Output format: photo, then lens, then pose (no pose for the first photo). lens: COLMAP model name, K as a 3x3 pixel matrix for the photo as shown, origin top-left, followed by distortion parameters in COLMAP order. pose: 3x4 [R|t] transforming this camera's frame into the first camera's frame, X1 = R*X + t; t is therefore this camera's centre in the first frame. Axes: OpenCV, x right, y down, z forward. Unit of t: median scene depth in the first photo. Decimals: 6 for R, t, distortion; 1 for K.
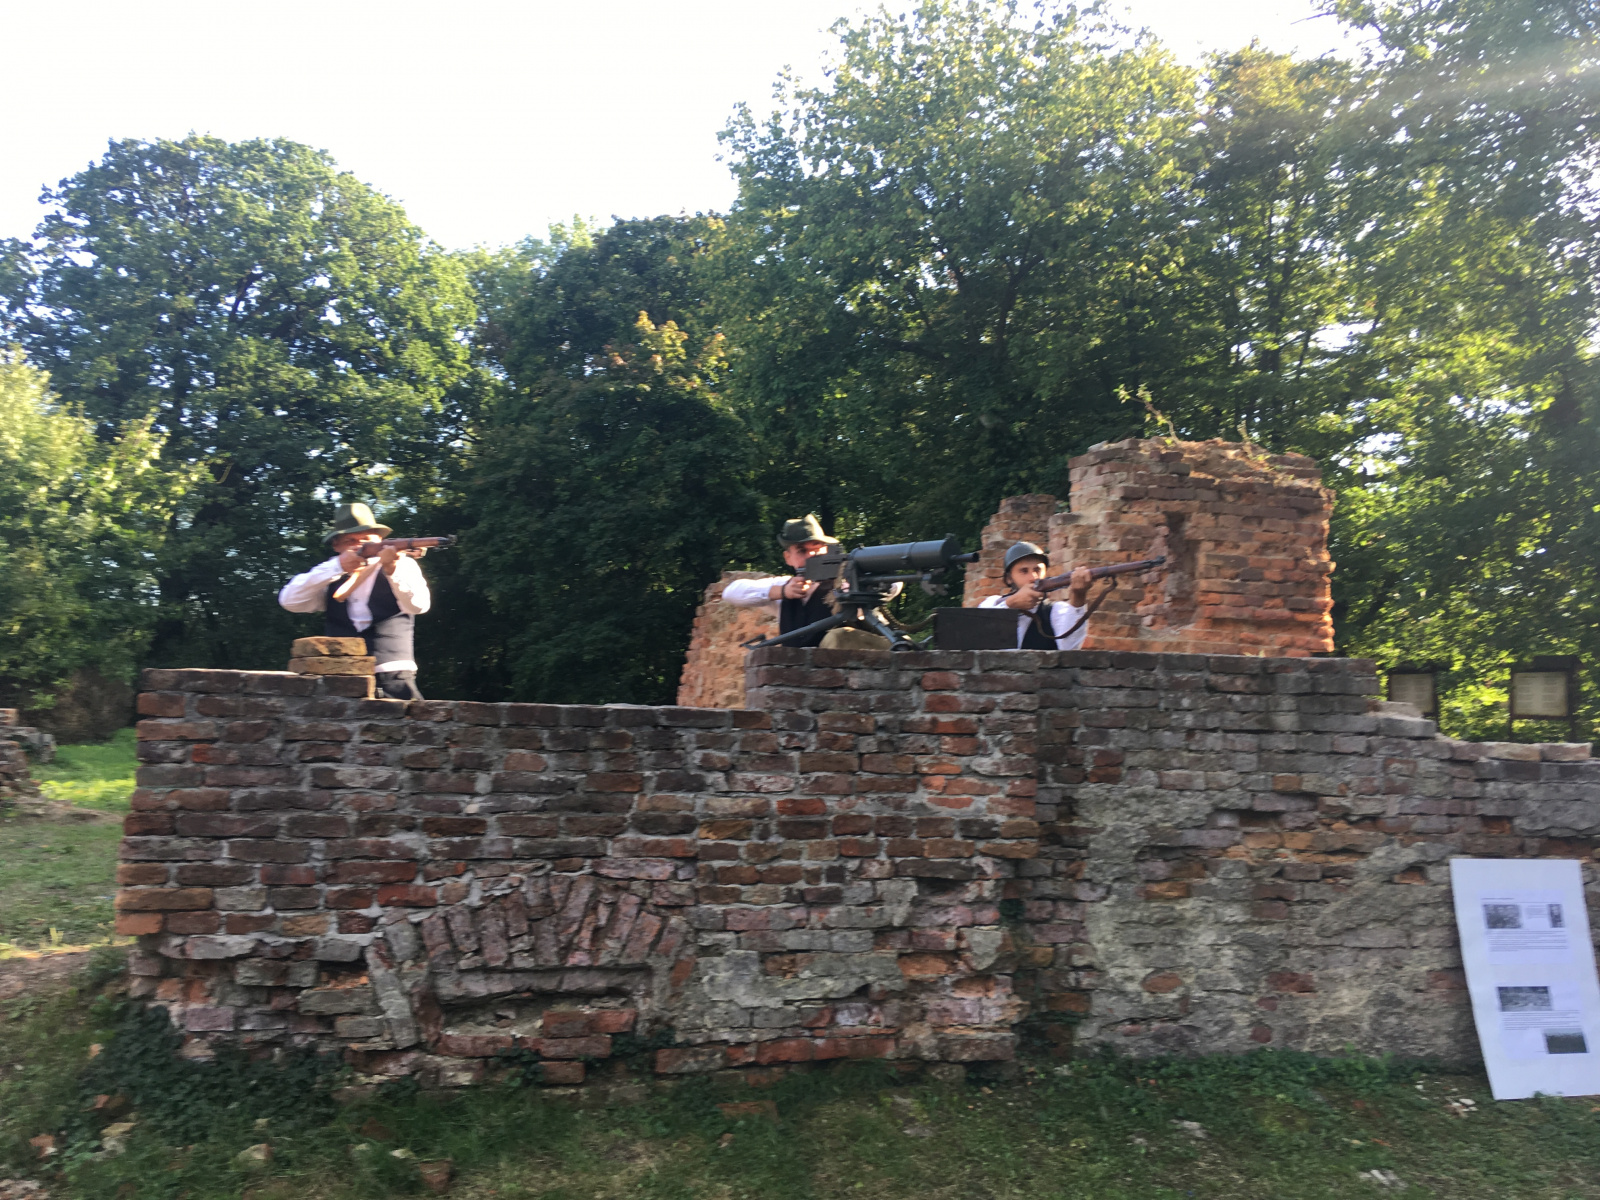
lens RADIAL K [[1427.9, 0, 798.7], [0, 1427.9, 587.6], [0, 0, 1]] dist [0.129585, -0.259238]
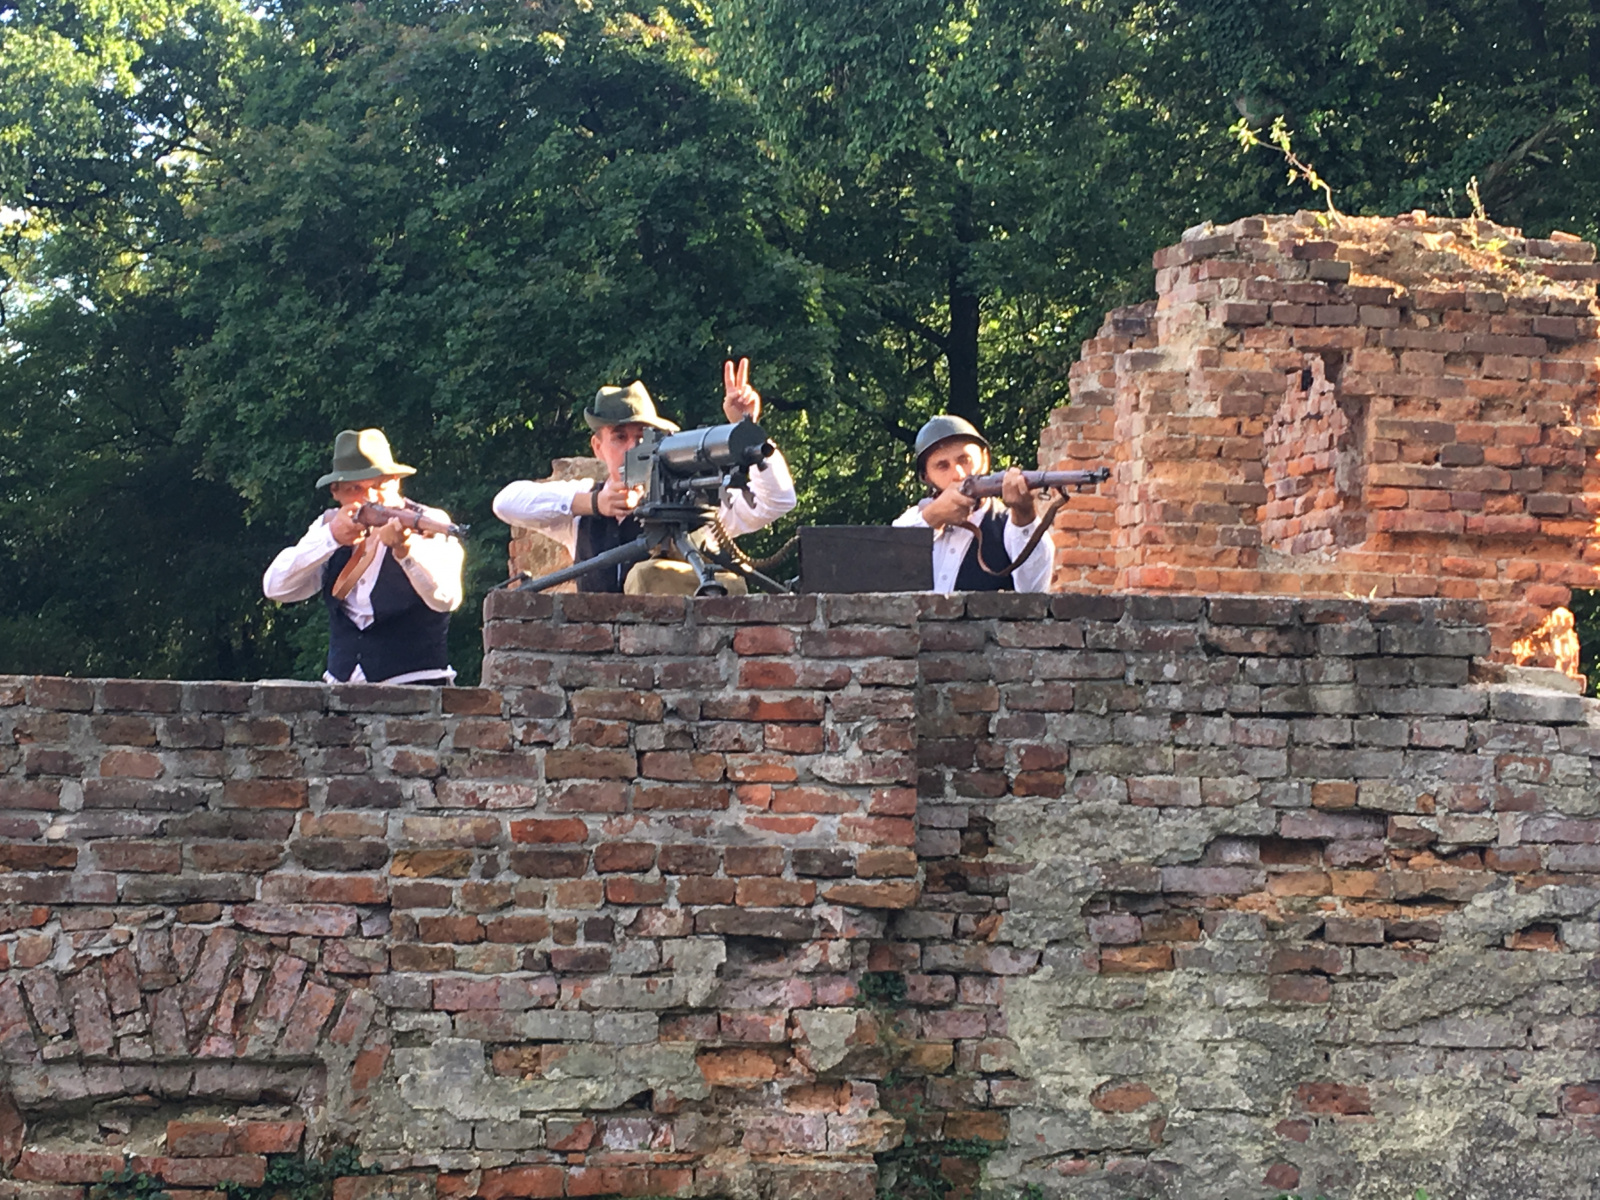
lens RADIAL K [[3257.8, 0, 803.7], [0, 3257.8, 636.8], [0, 0, 1]] dist [-0.036526, 1.026623]
pose [[0.998585, -0.009819, -0.052259, 0.179383], [0.012718, 0.998381, 0.055448, -0.017673], [0.051630, -0.056034, 0.997093, -0.447798]]
